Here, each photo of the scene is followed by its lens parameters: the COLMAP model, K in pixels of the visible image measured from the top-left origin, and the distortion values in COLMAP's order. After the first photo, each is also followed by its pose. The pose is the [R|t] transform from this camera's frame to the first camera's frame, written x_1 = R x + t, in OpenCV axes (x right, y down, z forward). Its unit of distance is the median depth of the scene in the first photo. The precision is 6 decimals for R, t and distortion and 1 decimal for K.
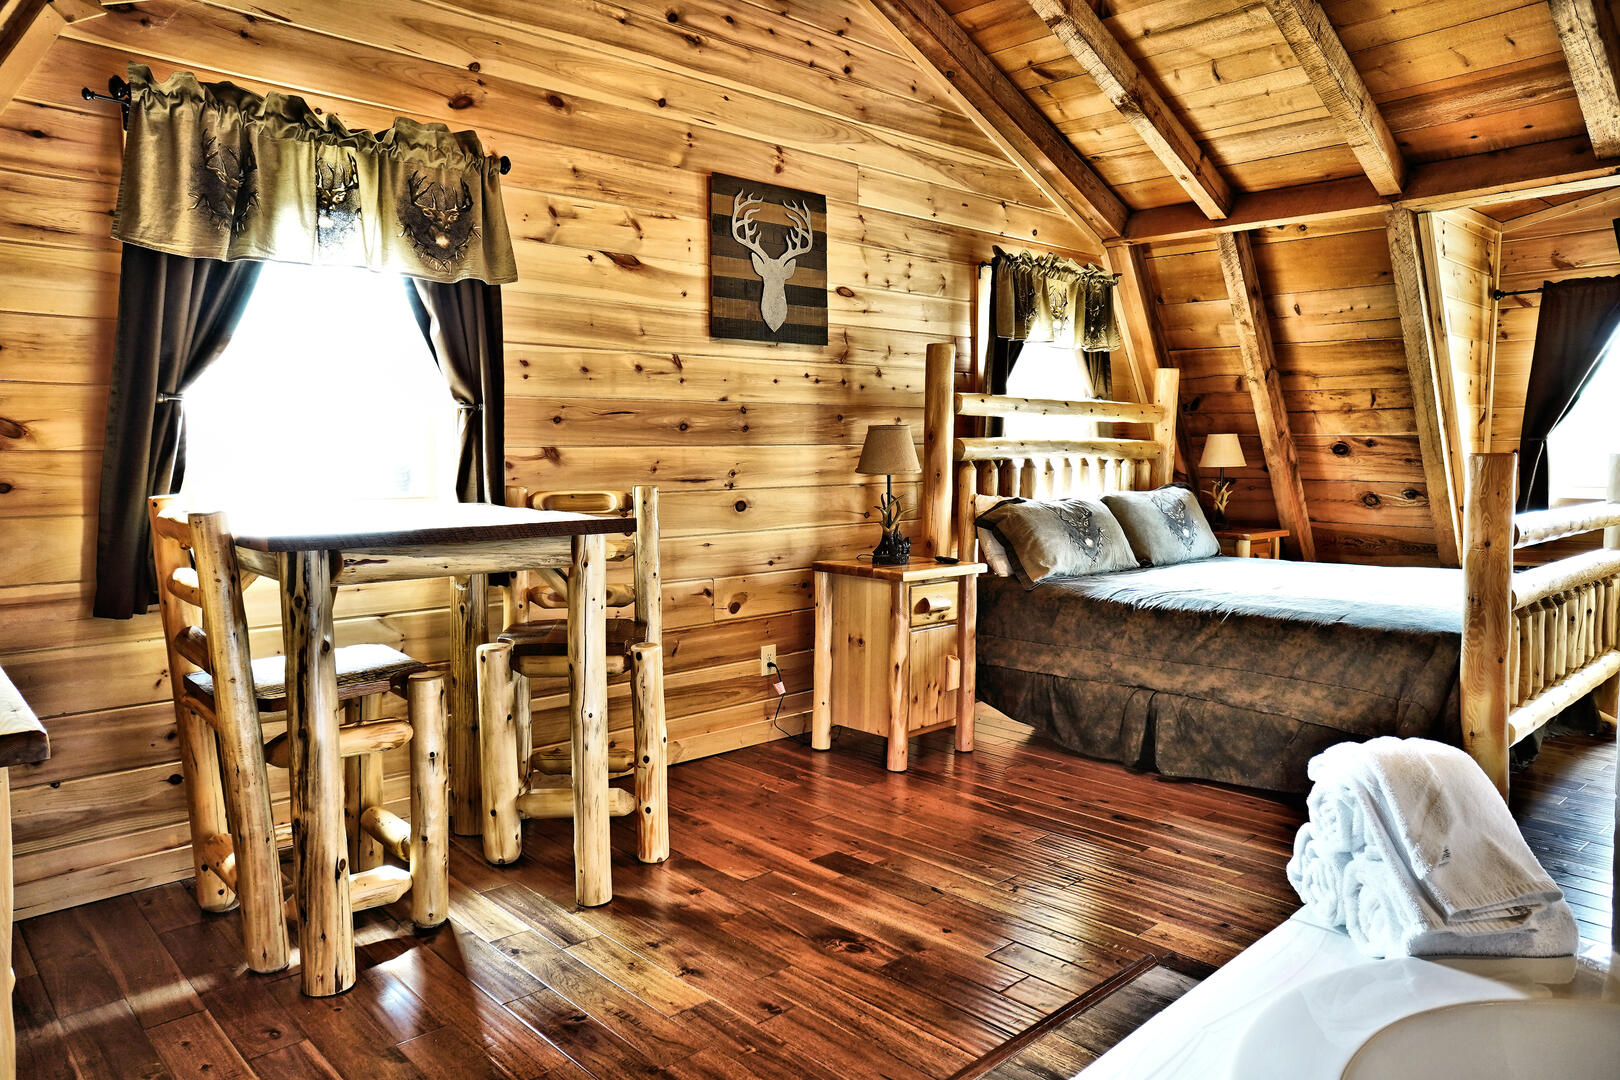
lens RADIAL K [[1083.2, 0, 810.0], [0, 1083.2, 540.0], [0, 0, 1]] dist [-0.070276, 0.086802]
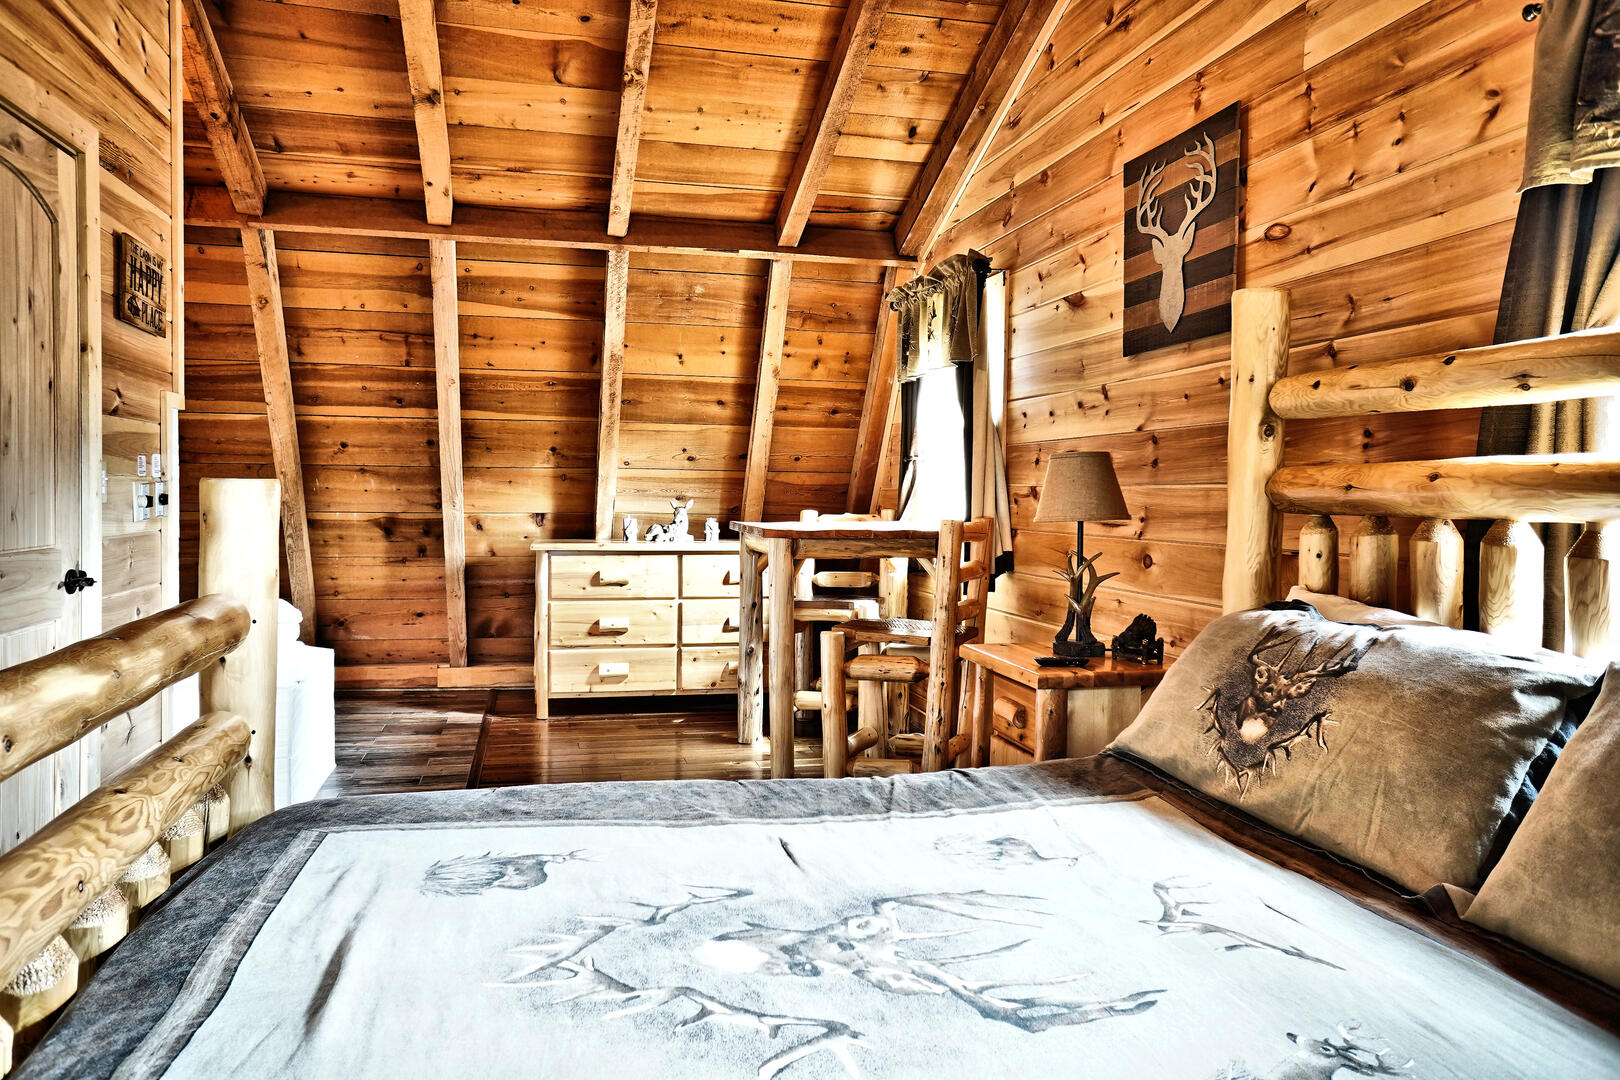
lens RADIAL K [[1083.2, 0, 810.0], [0, 1083.2, 540.0], [0, 0, 1]] dist [-0.070276, 0.086802]
pose [[-0.482851, 0.034347, -0.875029, 0.628244], [-0.088474, 0.992204, 0.087767, -0.079241], [0.871222, 0.119796, -0.476048, 0.978802]]
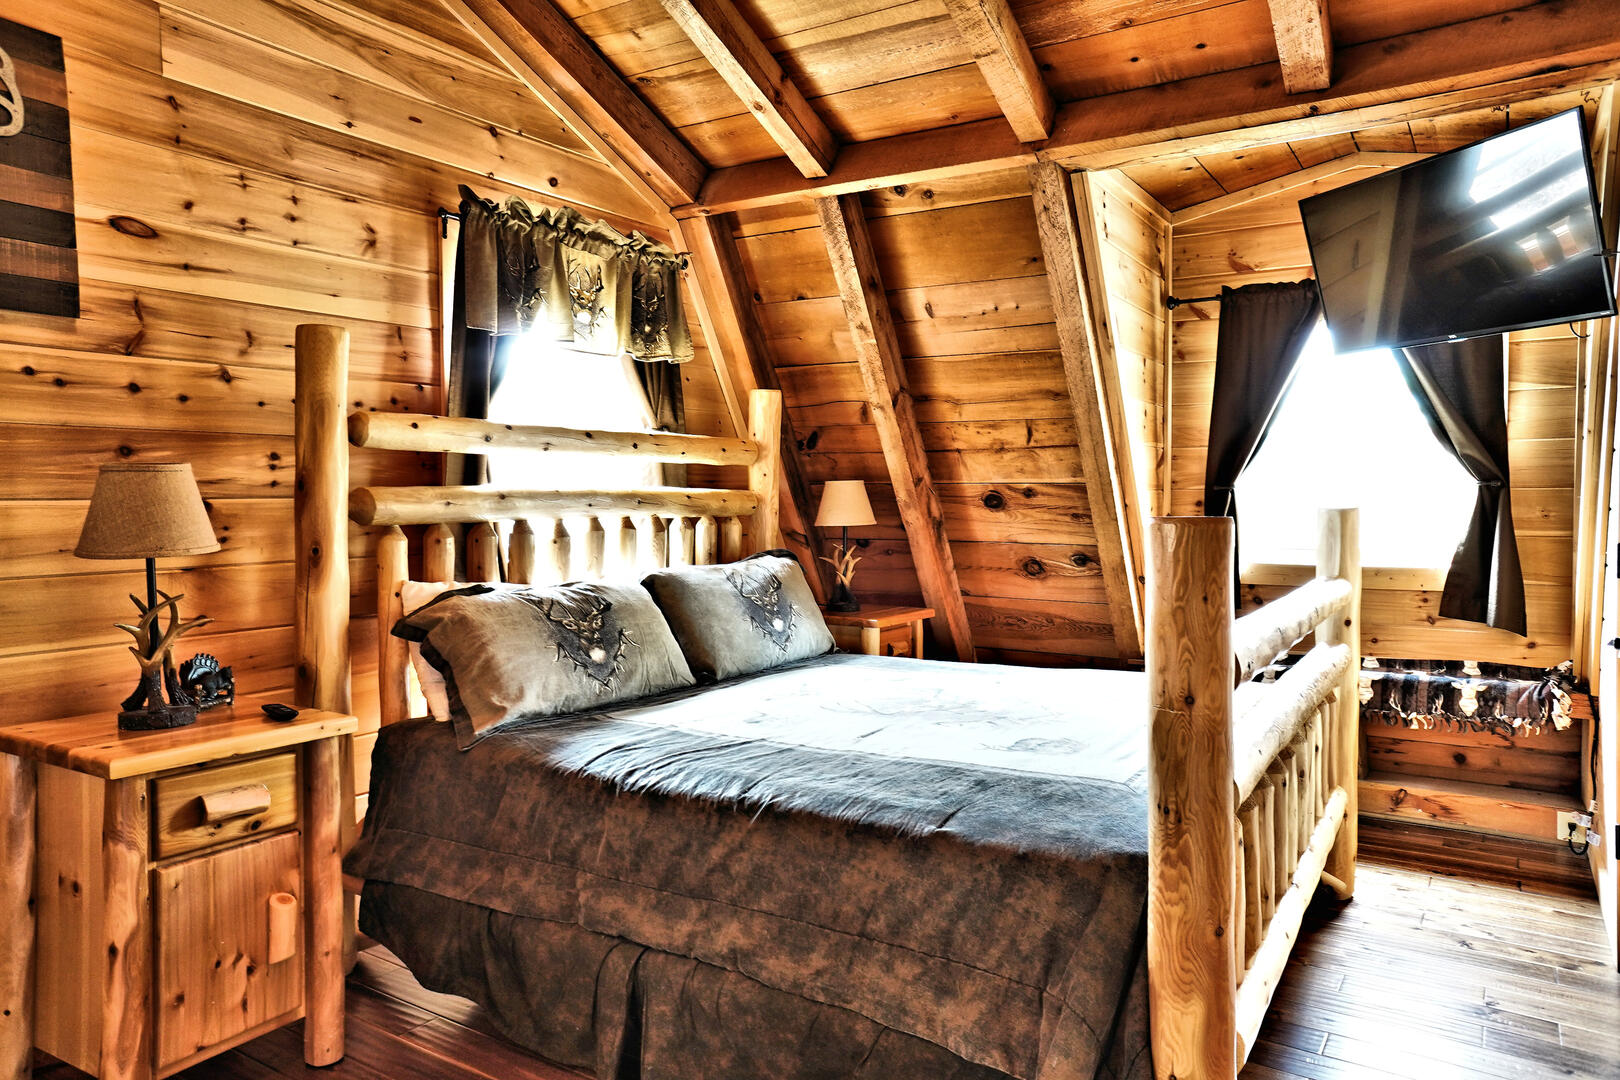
lens RADIAL K [[1083.2, 0, 810.0], [0, 1083.2, 540.0], [0, 0, 1]] dist [-0.070276, 0.086802]
pose [[0.968785, -0.010713, 0.247669, 0.211746], [0.021681, 0.998899, -0.041600, -0.033262], [-0.246951, 0.045672, 0.967951, 0.346218]]
